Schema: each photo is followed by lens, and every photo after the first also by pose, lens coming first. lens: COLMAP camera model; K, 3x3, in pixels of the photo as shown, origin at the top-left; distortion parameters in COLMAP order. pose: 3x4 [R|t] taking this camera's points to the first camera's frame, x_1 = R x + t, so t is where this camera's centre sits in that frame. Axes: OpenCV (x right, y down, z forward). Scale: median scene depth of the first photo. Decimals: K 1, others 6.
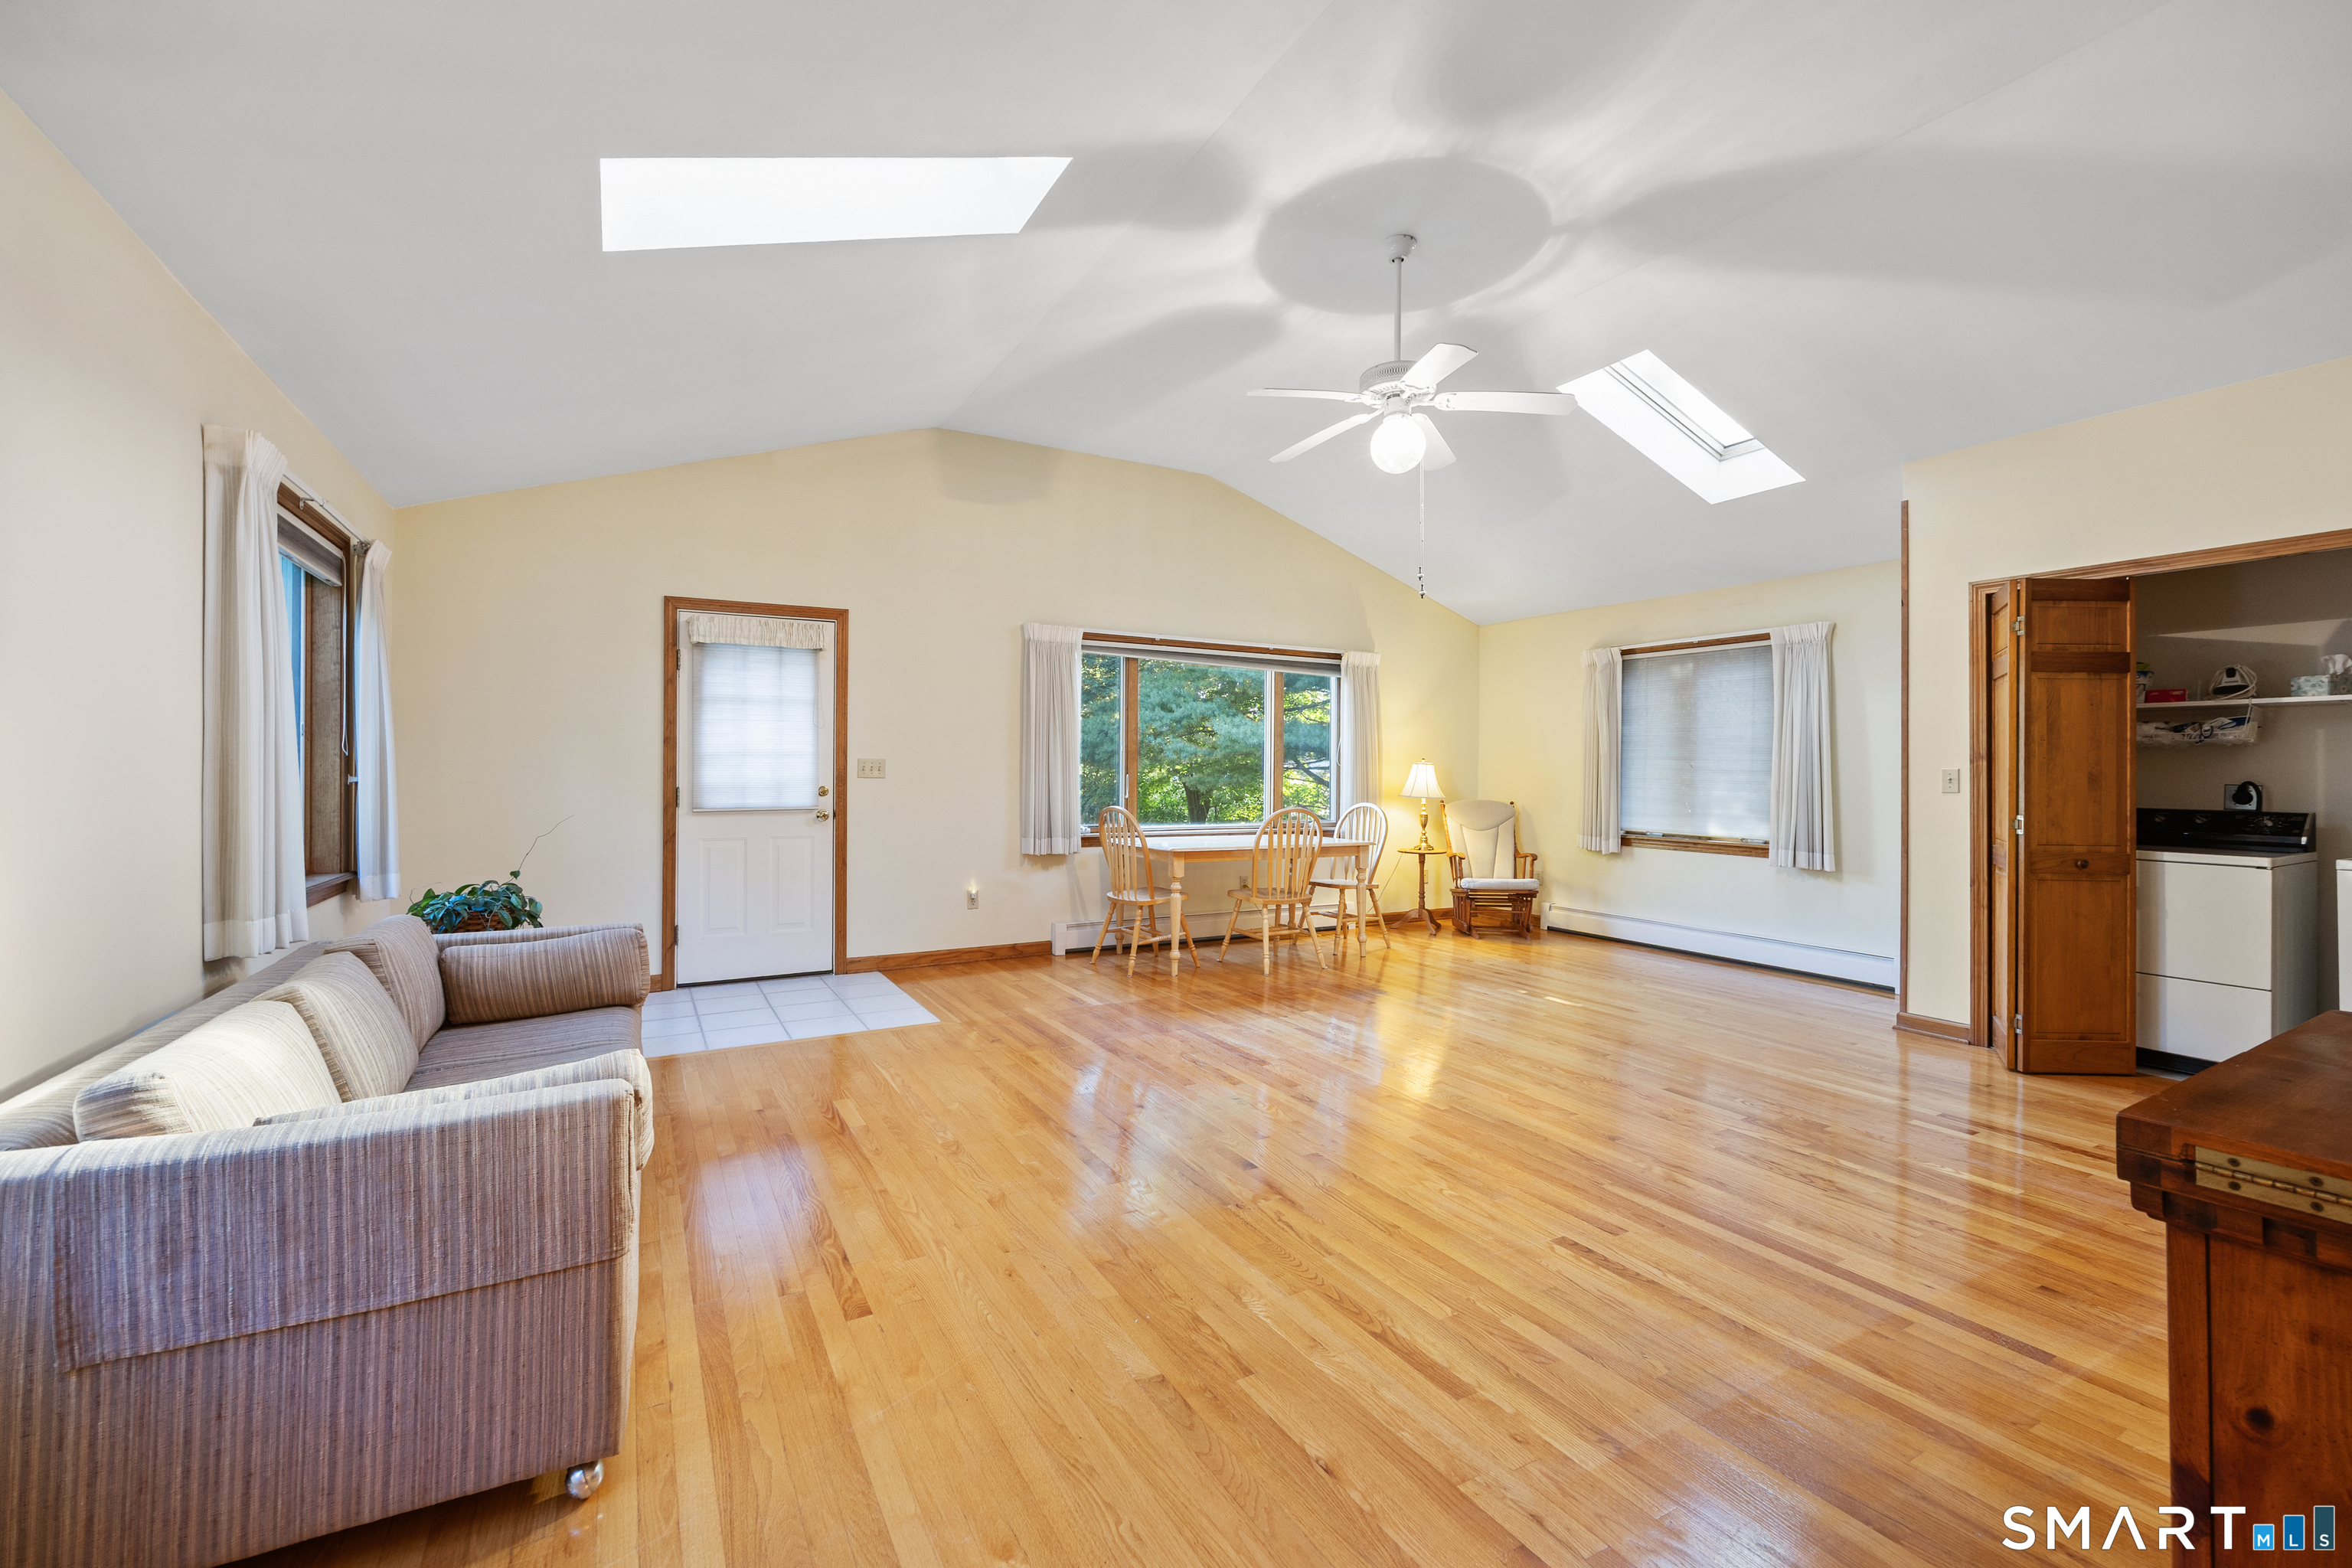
lens RADIAL K [[973.3, 0, 1161.3], [0, 973.3, 778.5], [0, 0, 1]] dist [0.004560, 0.000318]
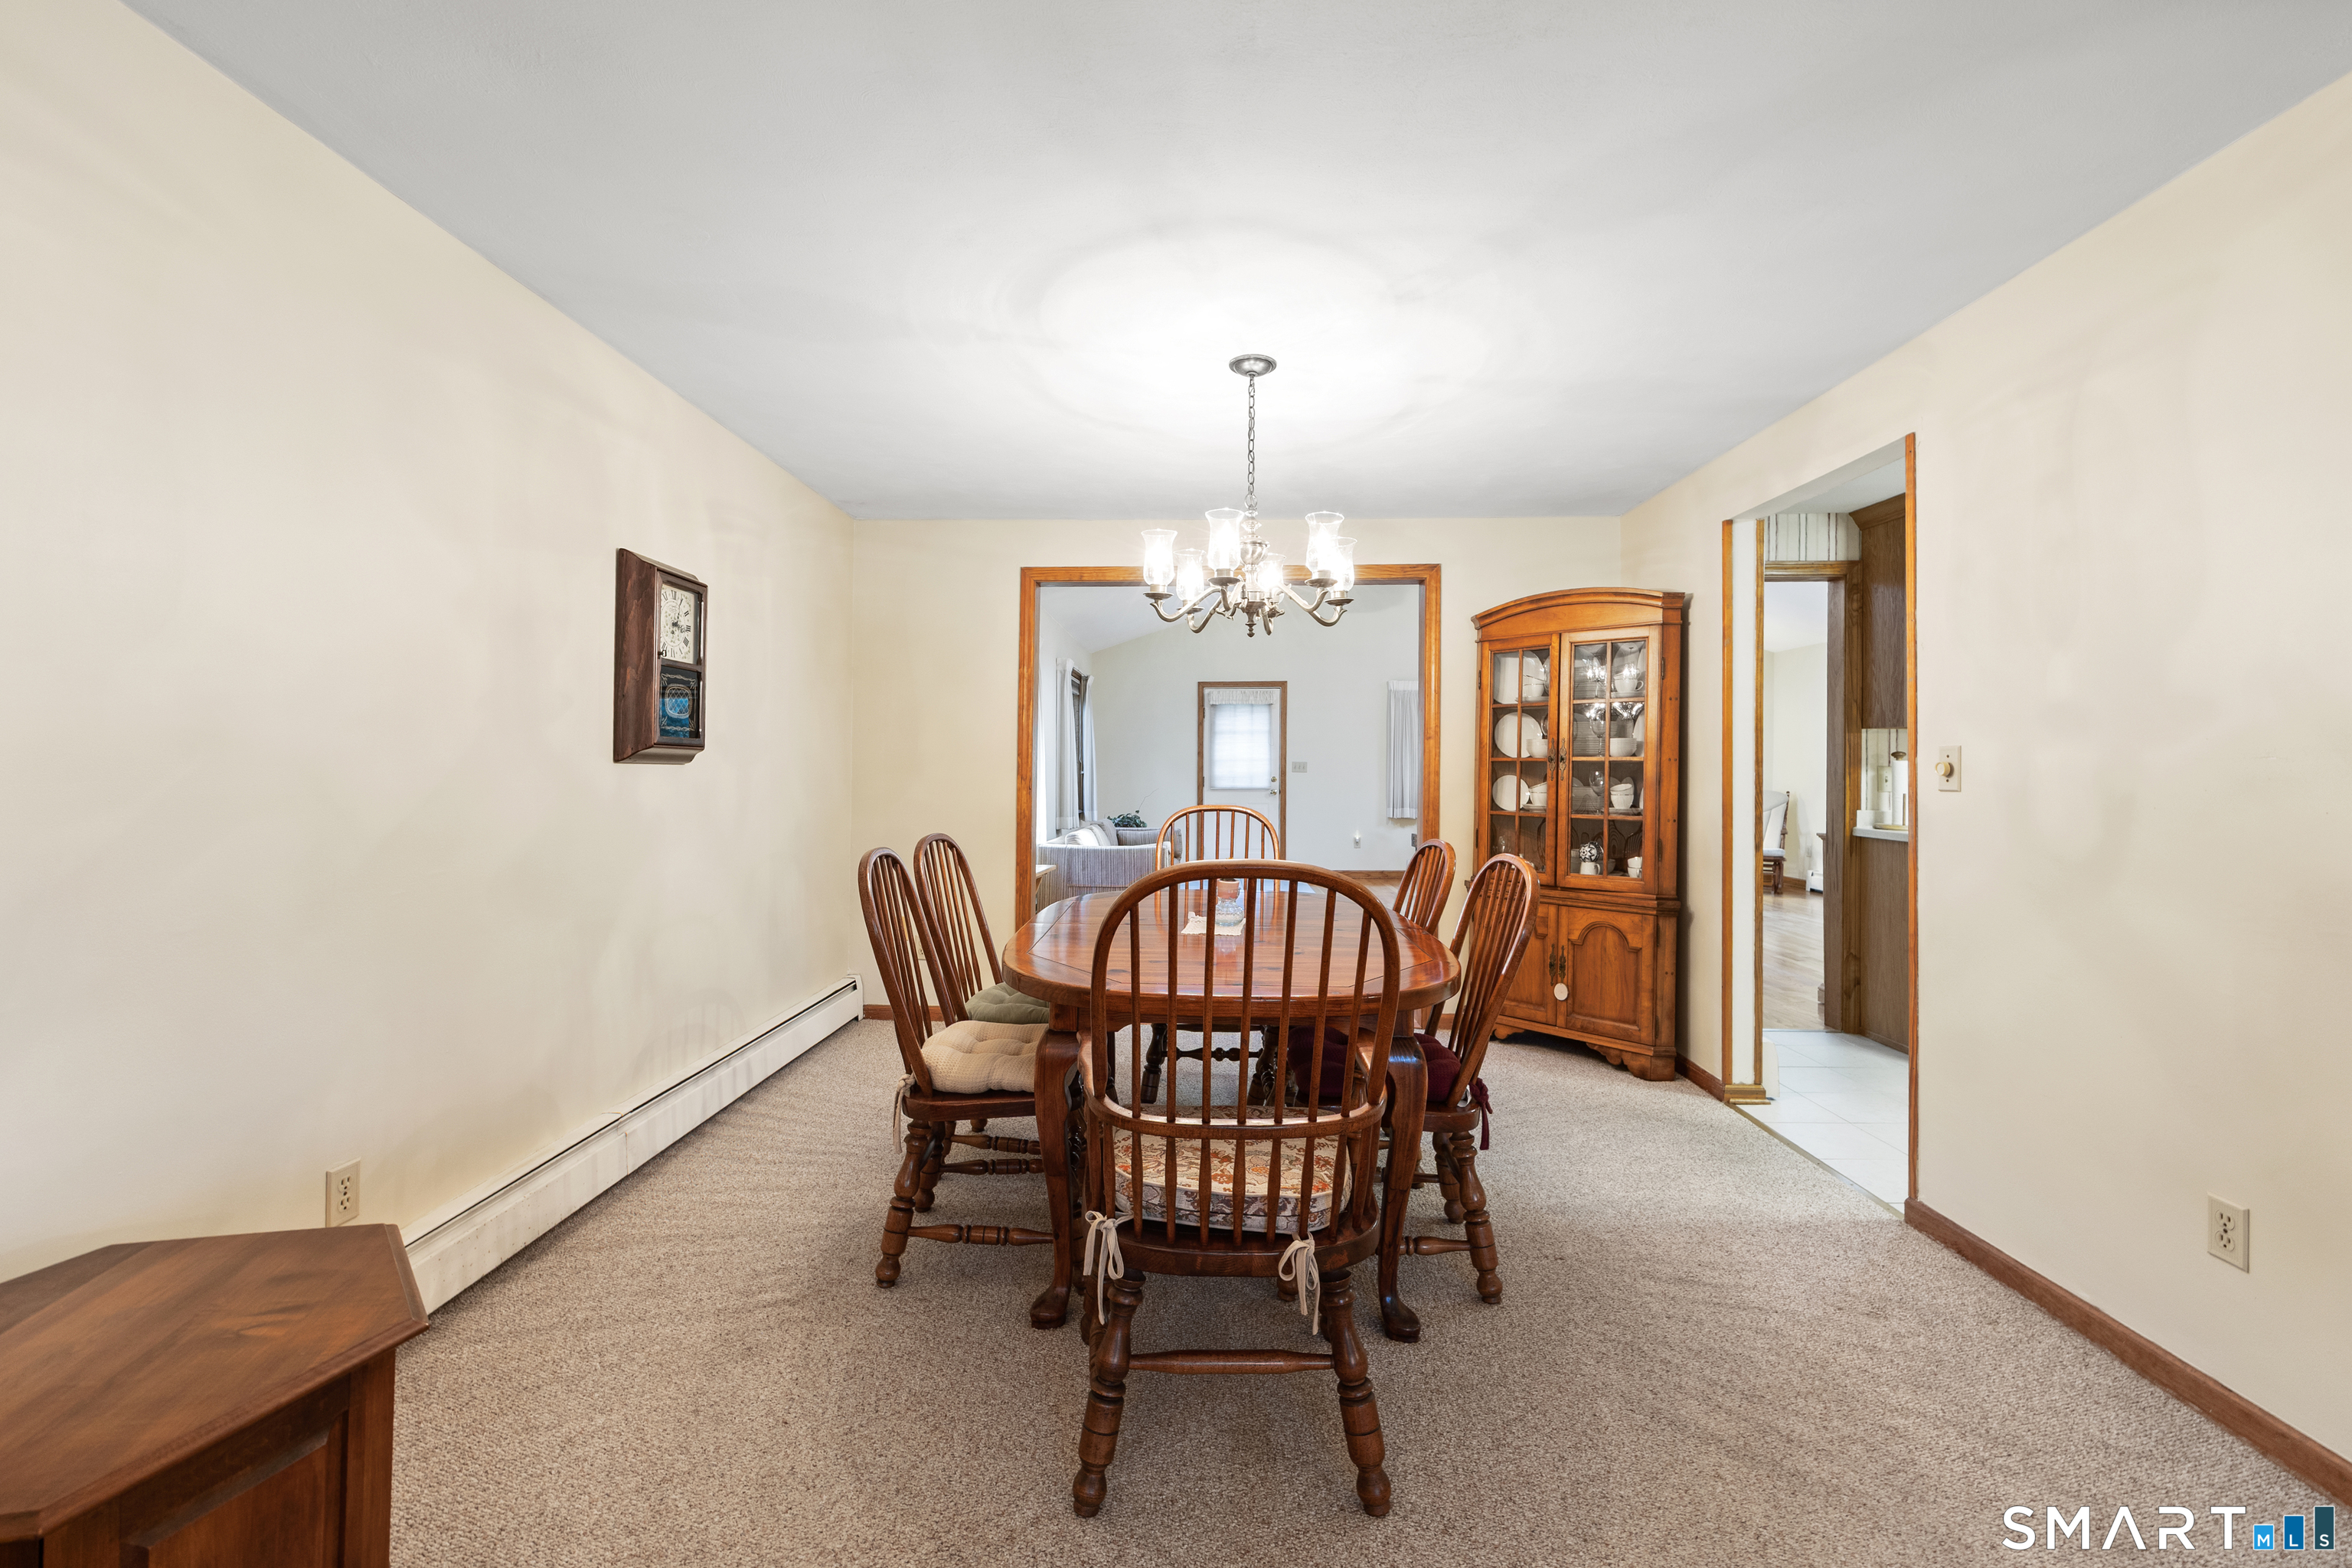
lens RADIAL K [[973.3, 0, 1176.0], [0, 973.3, 776.4], [0, 0, 1]] dist [0.004560, 0.000318]
pose [[0.860446, 0.000723, -0.509541, 0.459655], [-0.000944, 1.000000, -0.000175, 0.008122], [0.509540, 0.000632, 0.860447, -0.728393]]
